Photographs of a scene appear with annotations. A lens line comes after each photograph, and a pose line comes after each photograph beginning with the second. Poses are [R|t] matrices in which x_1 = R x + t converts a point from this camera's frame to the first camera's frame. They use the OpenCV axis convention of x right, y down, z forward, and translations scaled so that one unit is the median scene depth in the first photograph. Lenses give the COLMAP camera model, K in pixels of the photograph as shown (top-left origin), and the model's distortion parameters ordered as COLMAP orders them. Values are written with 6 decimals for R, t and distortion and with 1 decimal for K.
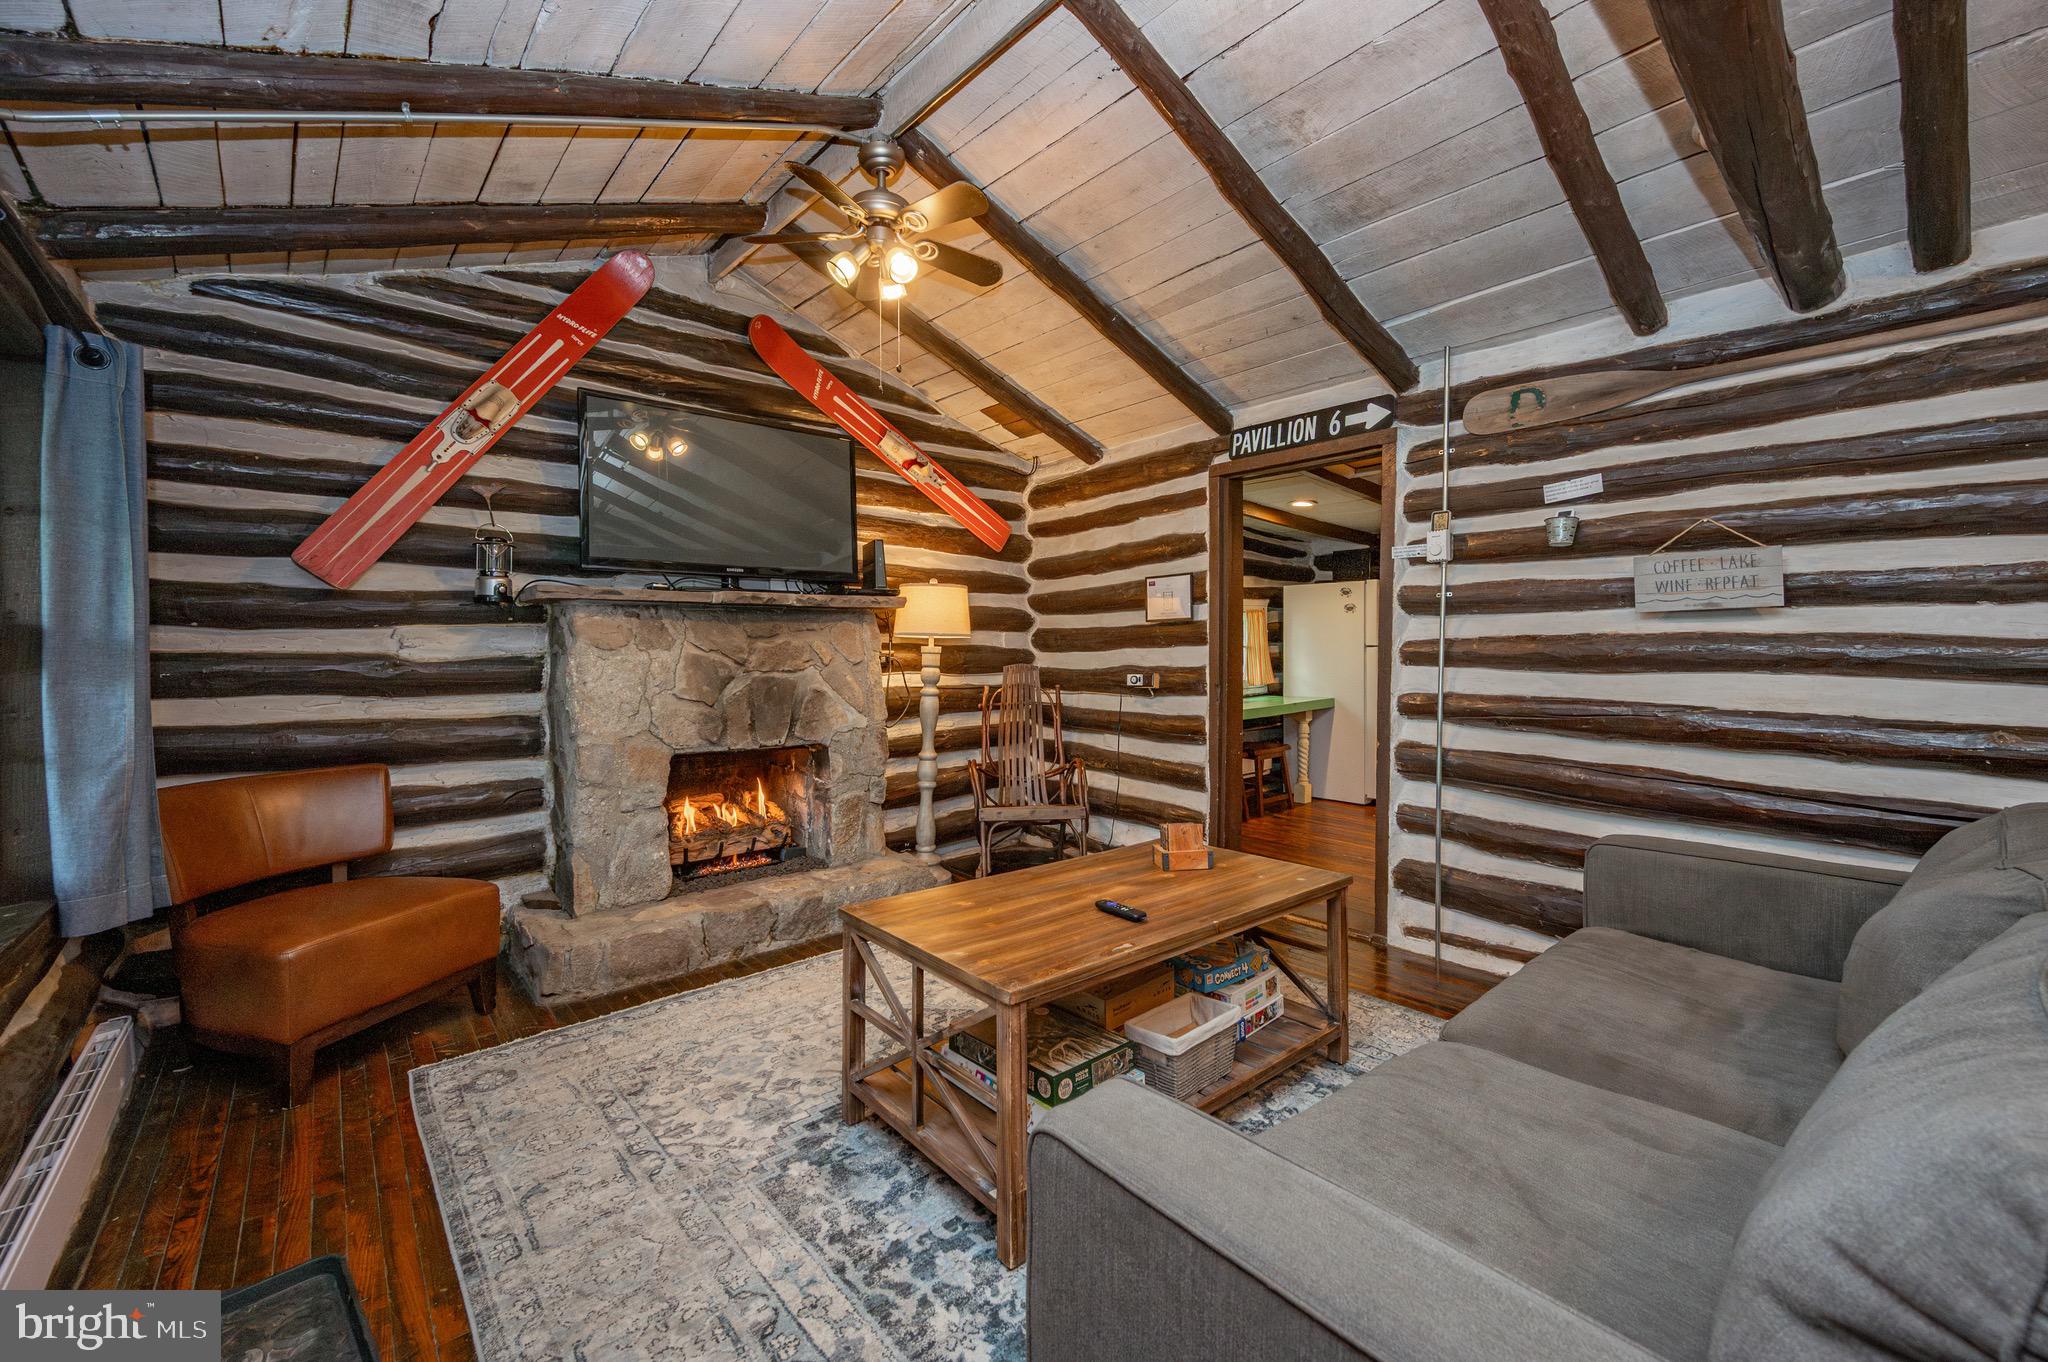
lens RADIAL K [[809.2, 0, 1024.4], [0, 809.2, 664.6], [0, 0, 1]] dist [-0.001455, -0.000255]
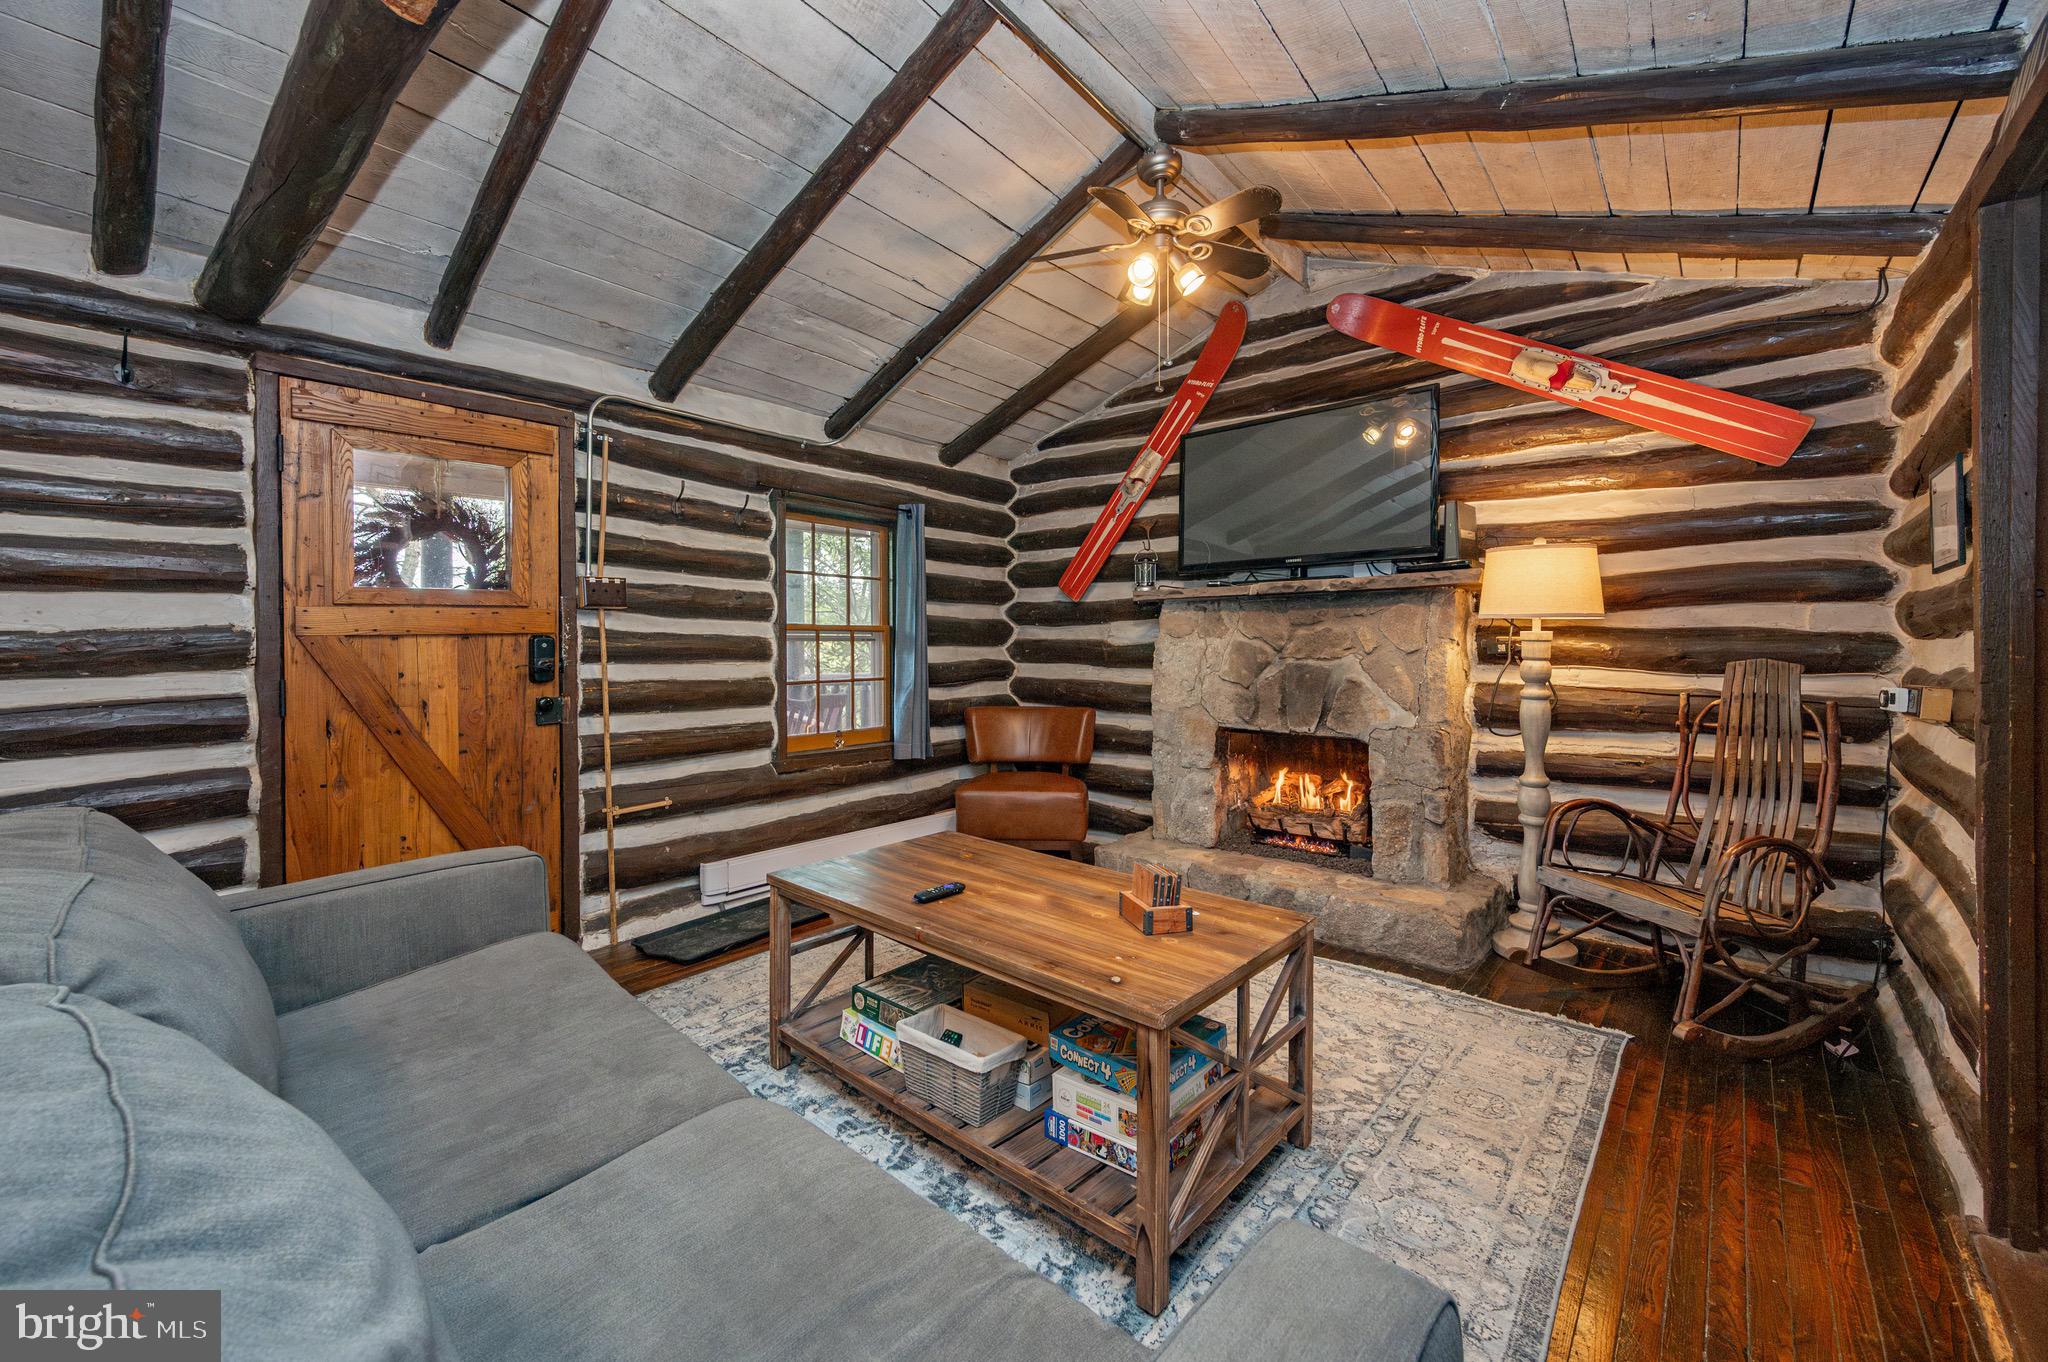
lens RADIAL K [[809.2, 0, 1032.9], [0, 809.2, 640.7], [0, 0, 1]] dist [-0.001455, -0.000255]
pose [[0.146044, 0.006178, -0.989259, 0.619125], [-0.011190, 0.999927, 0.004593, -0.014209], [0.989215, 0.010399, 0.146102, 0.511614]]
